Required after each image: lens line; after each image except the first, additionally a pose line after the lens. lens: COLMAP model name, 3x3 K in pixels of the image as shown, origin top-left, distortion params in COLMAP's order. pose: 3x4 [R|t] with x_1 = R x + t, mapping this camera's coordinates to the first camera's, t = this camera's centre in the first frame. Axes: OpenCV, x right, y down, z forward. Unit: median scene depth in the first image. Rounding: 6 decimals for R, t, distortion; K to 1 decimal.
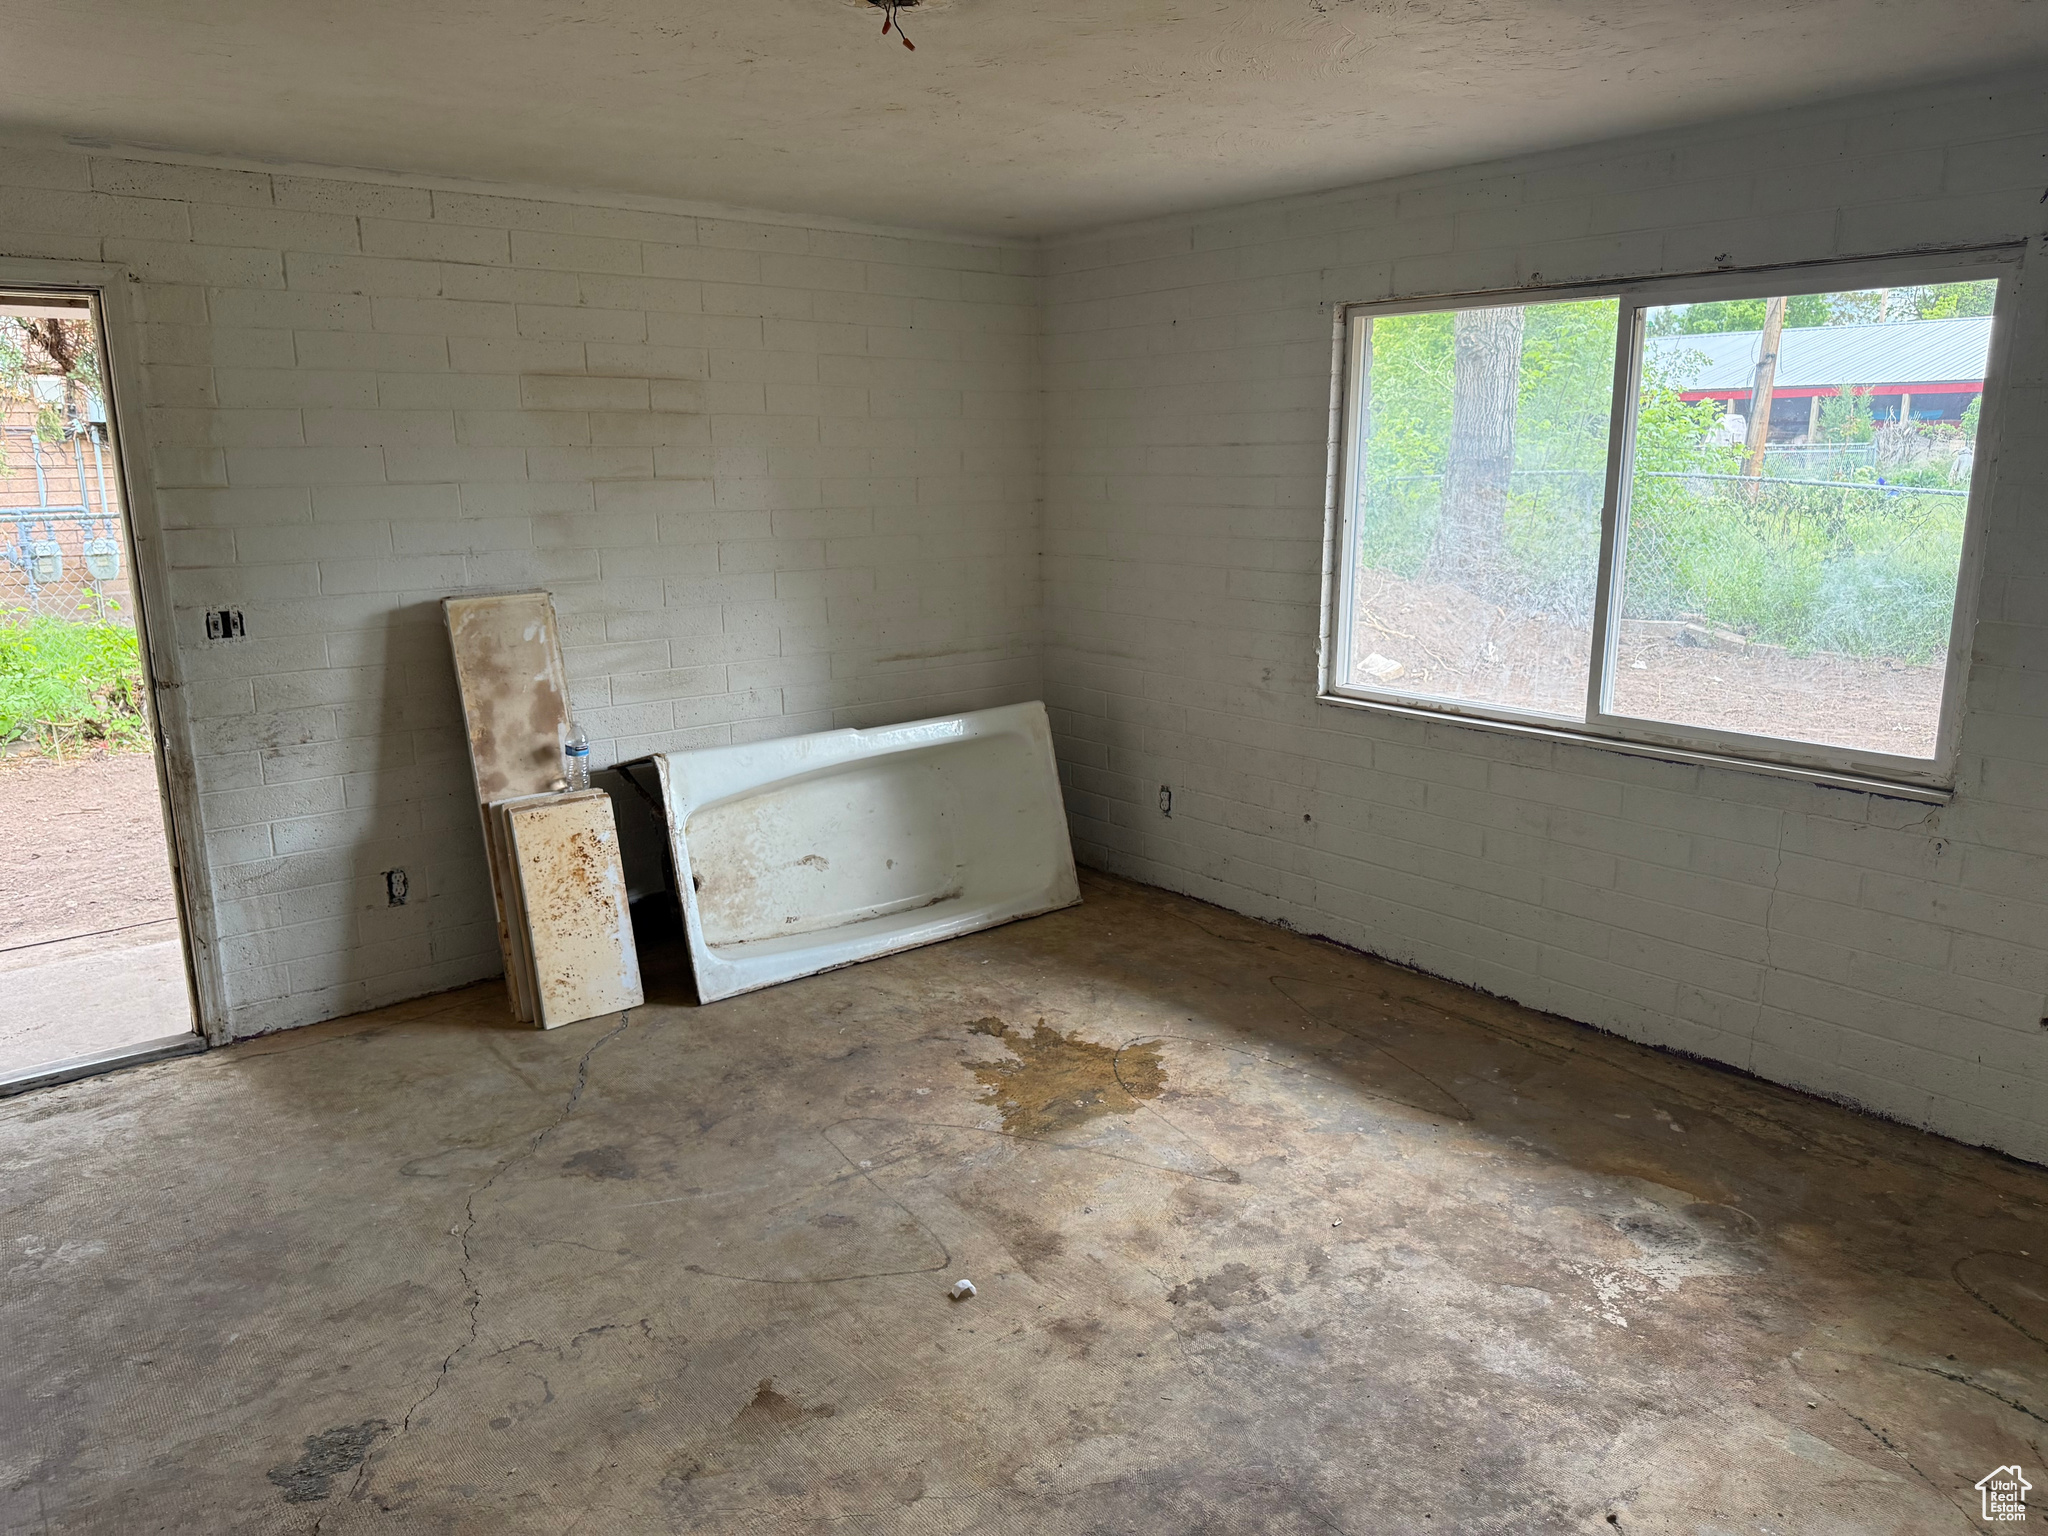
lens RADIAL K [[1451.3, 0, 1037.0], [0, 1451.3, 769.6], [0, 0, 1]] dist [0.052386, -0.058880]
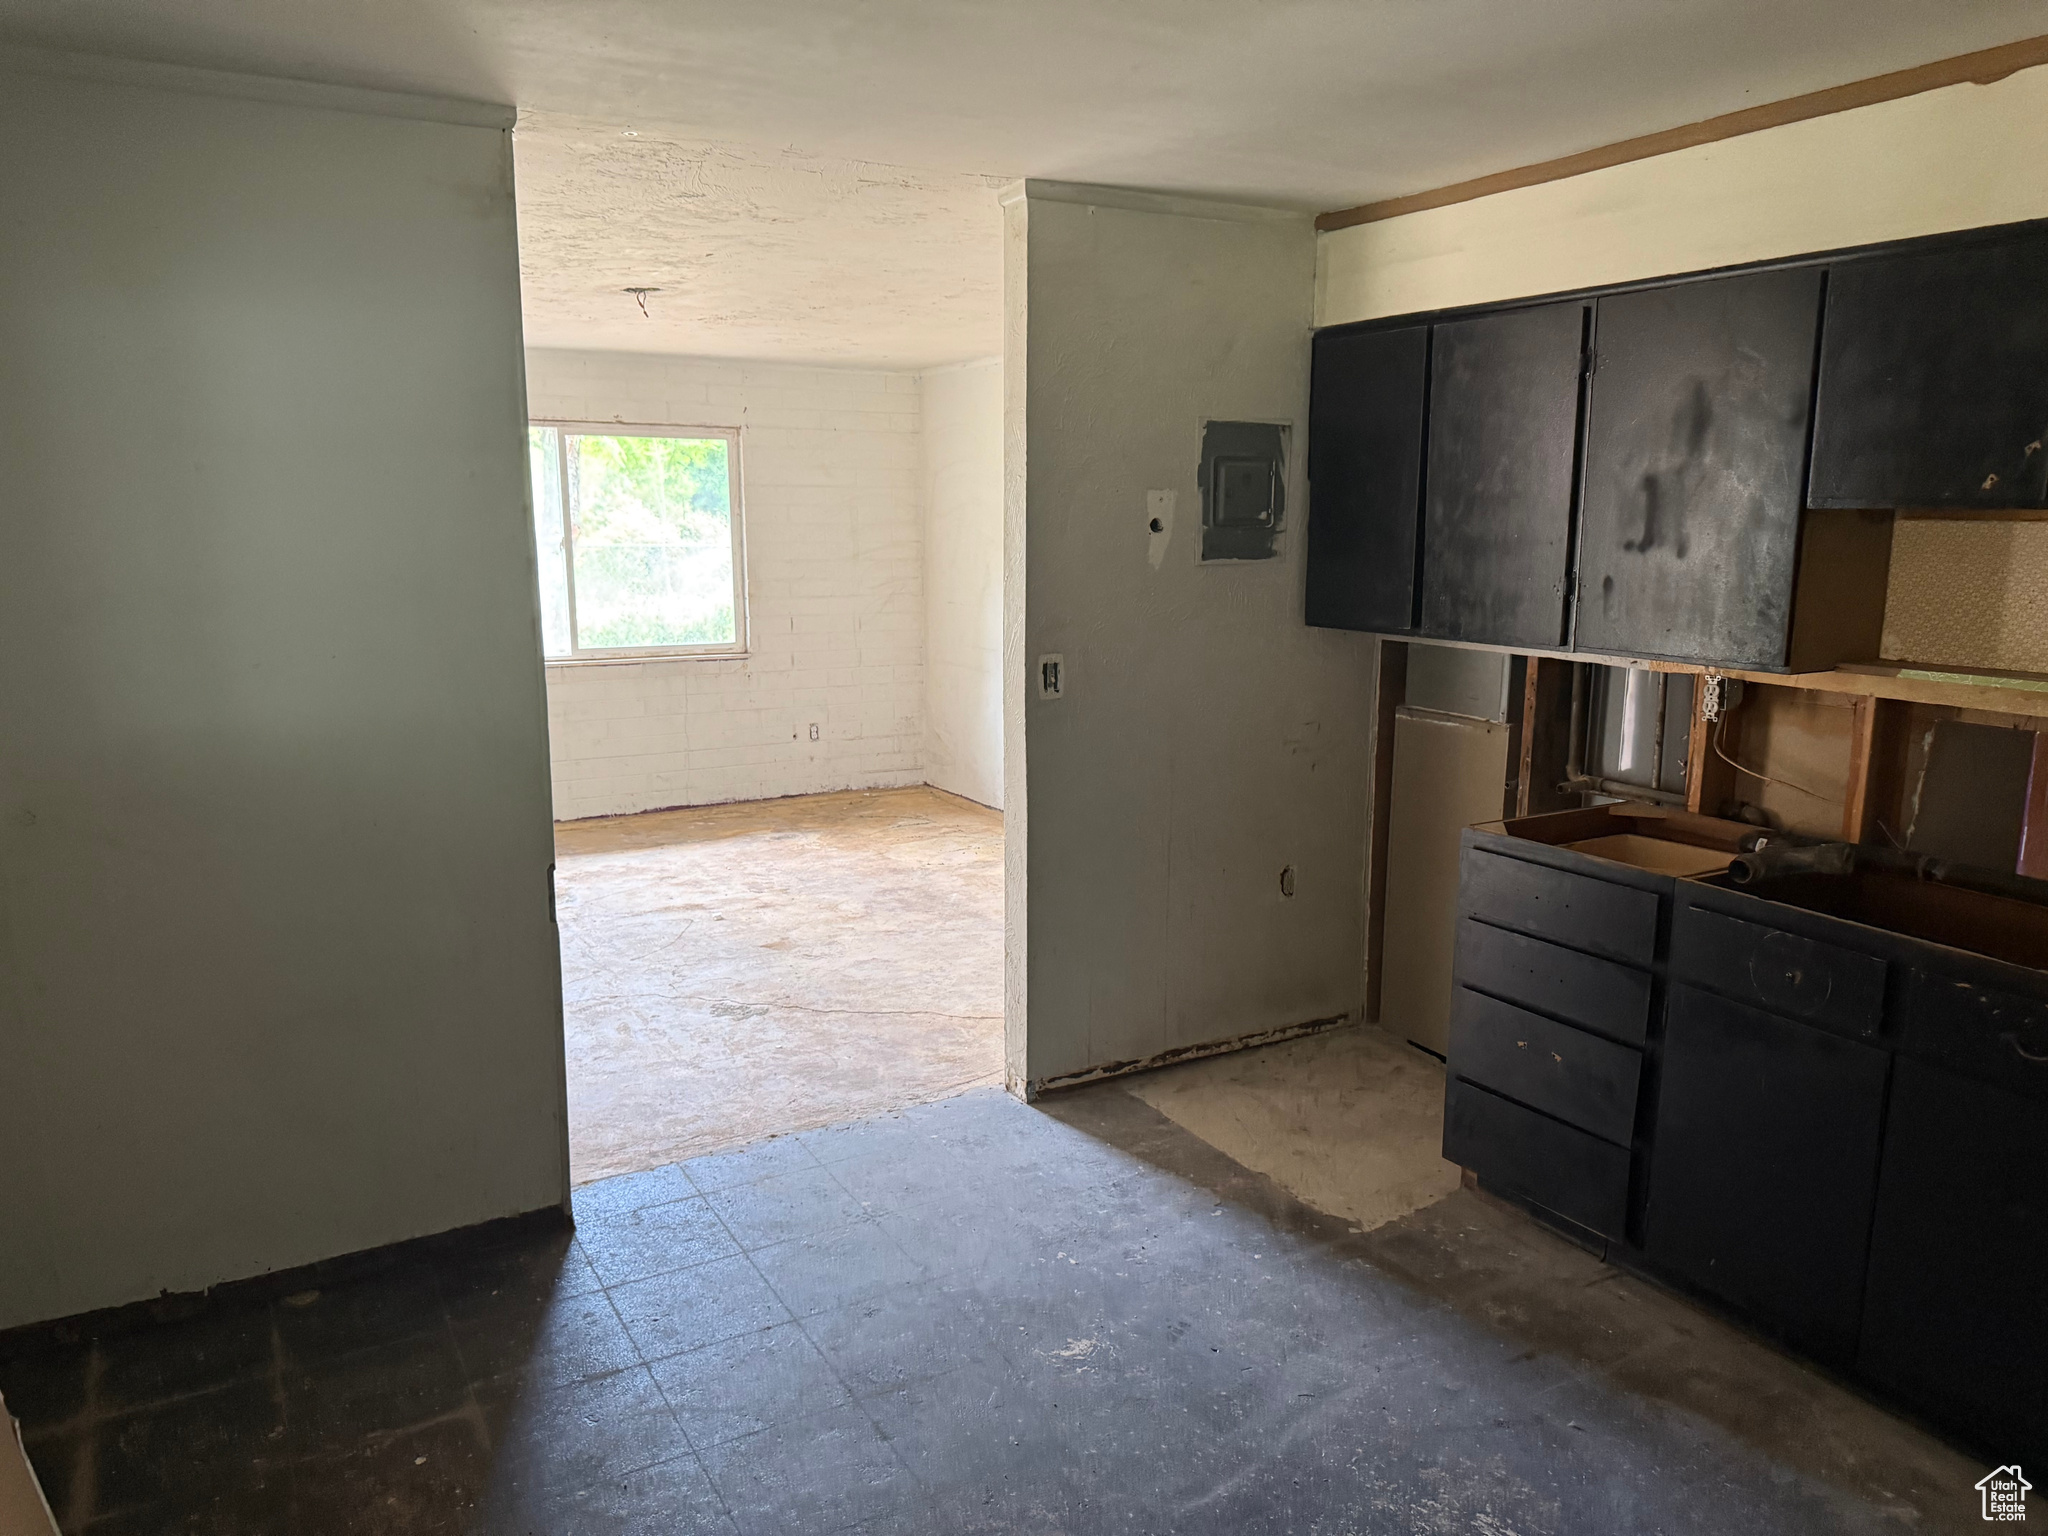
lens RADIAL K [[1451.3, 0, 1023.3], [0, 1451.3, 780.1], [0, 0, 1]] dist [0.052386, -0.058880]
pose [[0.171830, -0.176087, 0.969261, -1.739003], [0.211770, 0.967495, 0.138224, -0.017672], [-0.962095, 0.181510, 0.203535, 0.127459]]
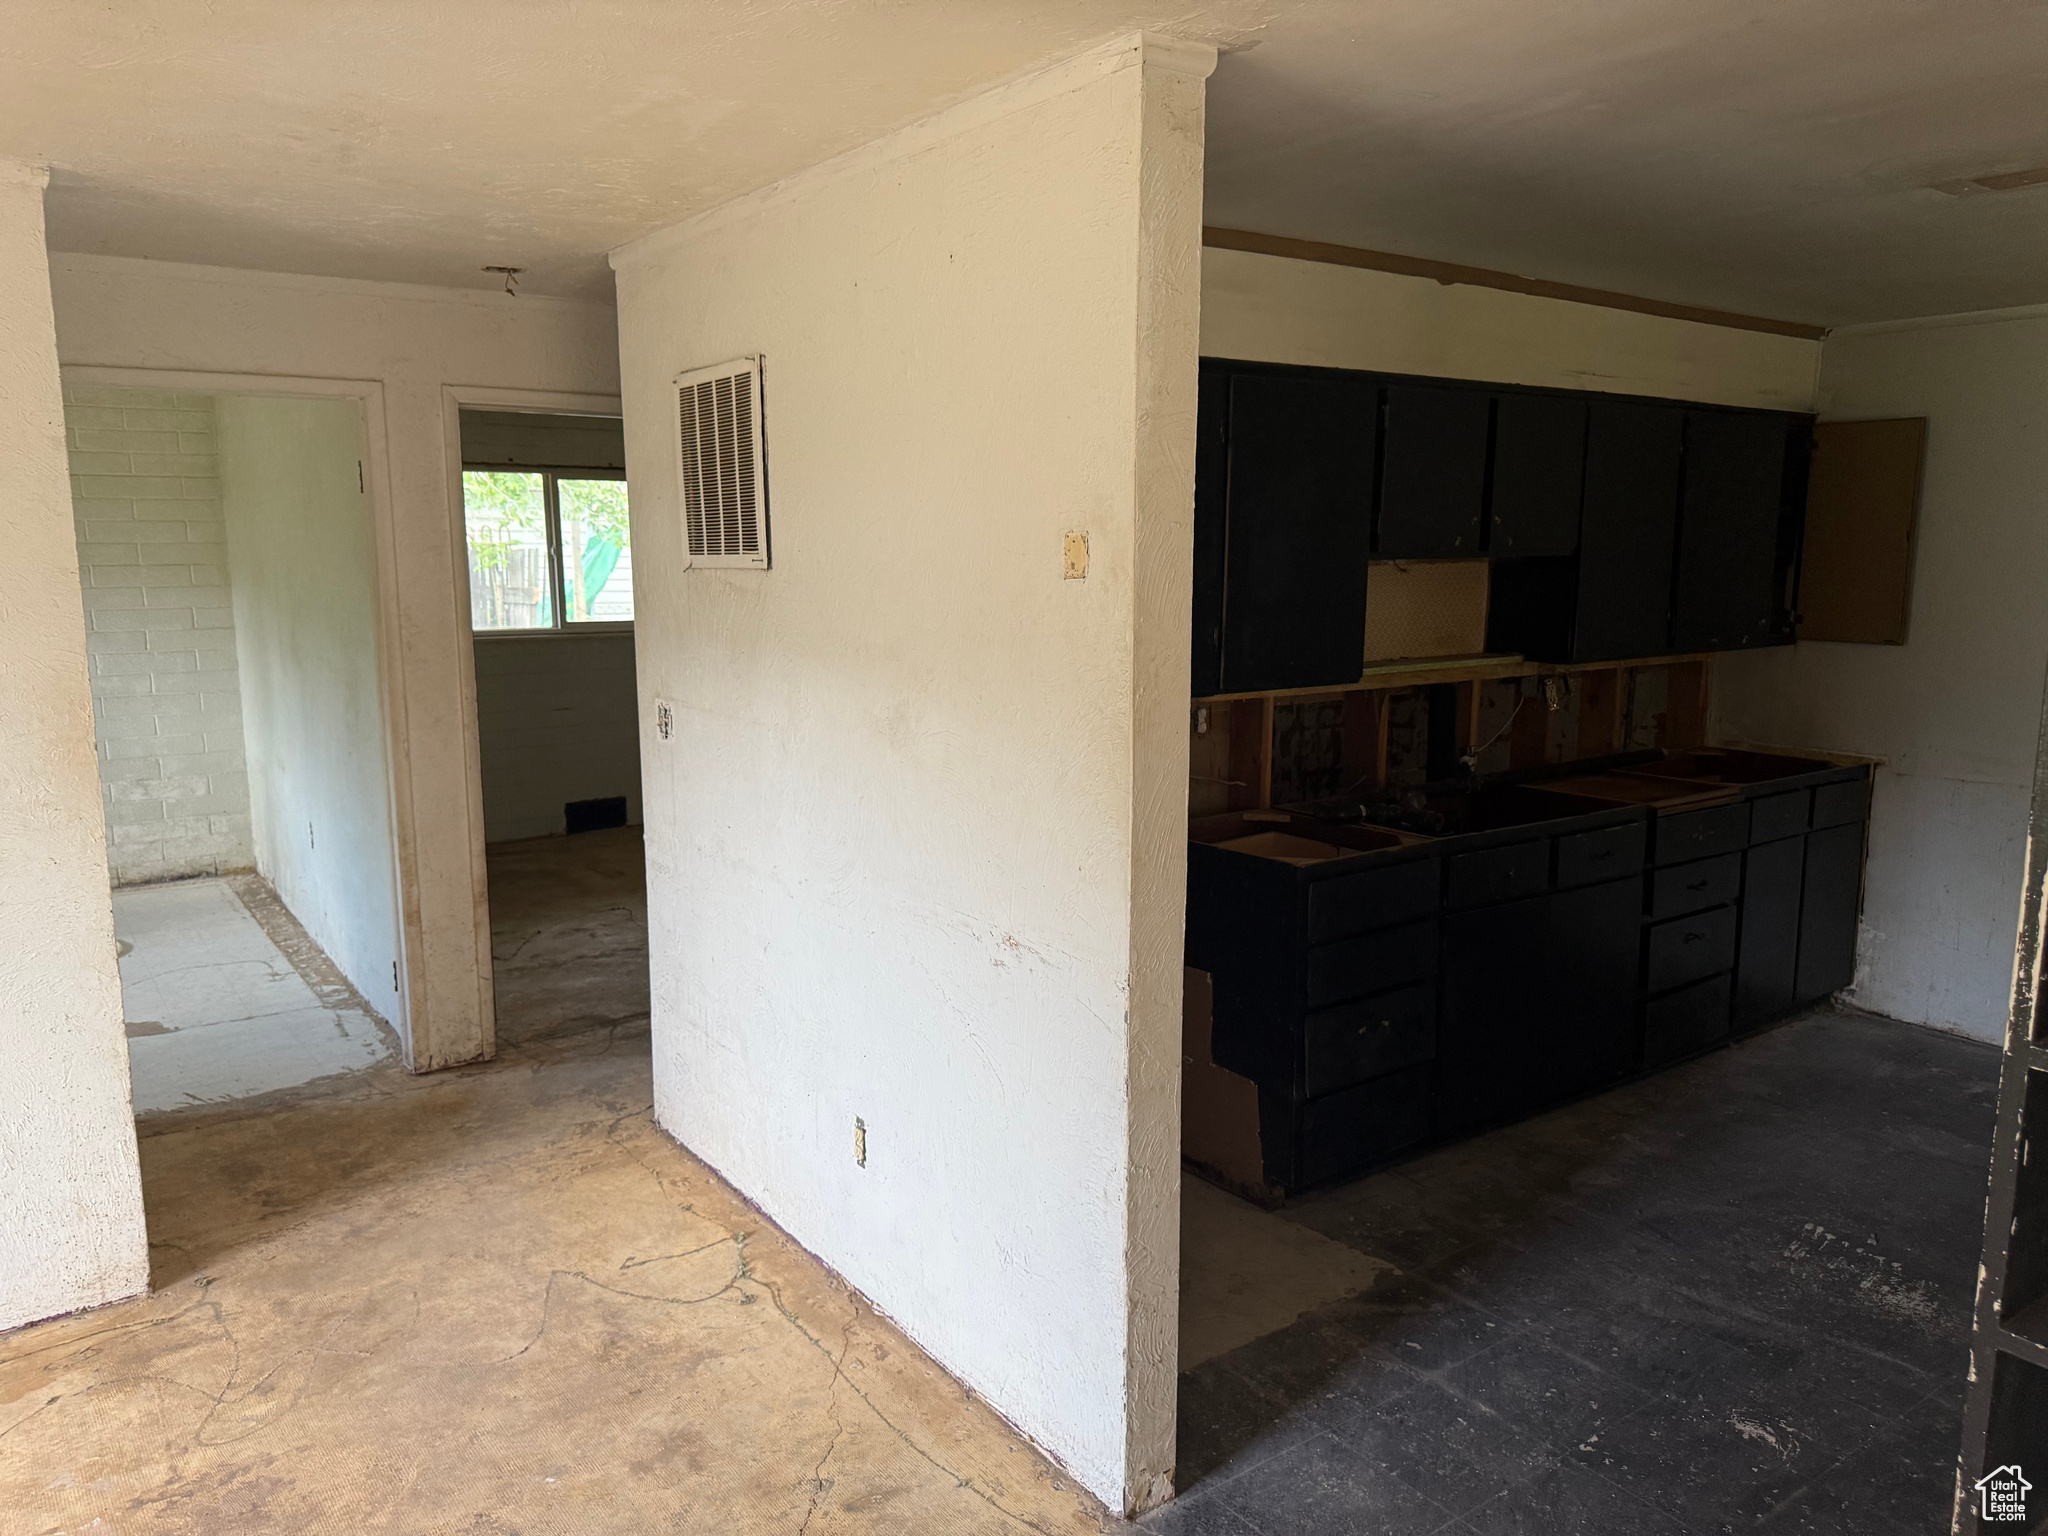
lens RADIAL K [[1451.3, 0, 1031.8], [0, 1451.3, 764.1], [0, 0, 1]] dist [0.052386, -0.058880]
pose [[-0.997760, -0.005617, 0.066658, -0.523843], [0.018963, 0.931846, 0.362358, -0.244065], [-0.064150, 0.362811, -0.929652, 1.052789]]
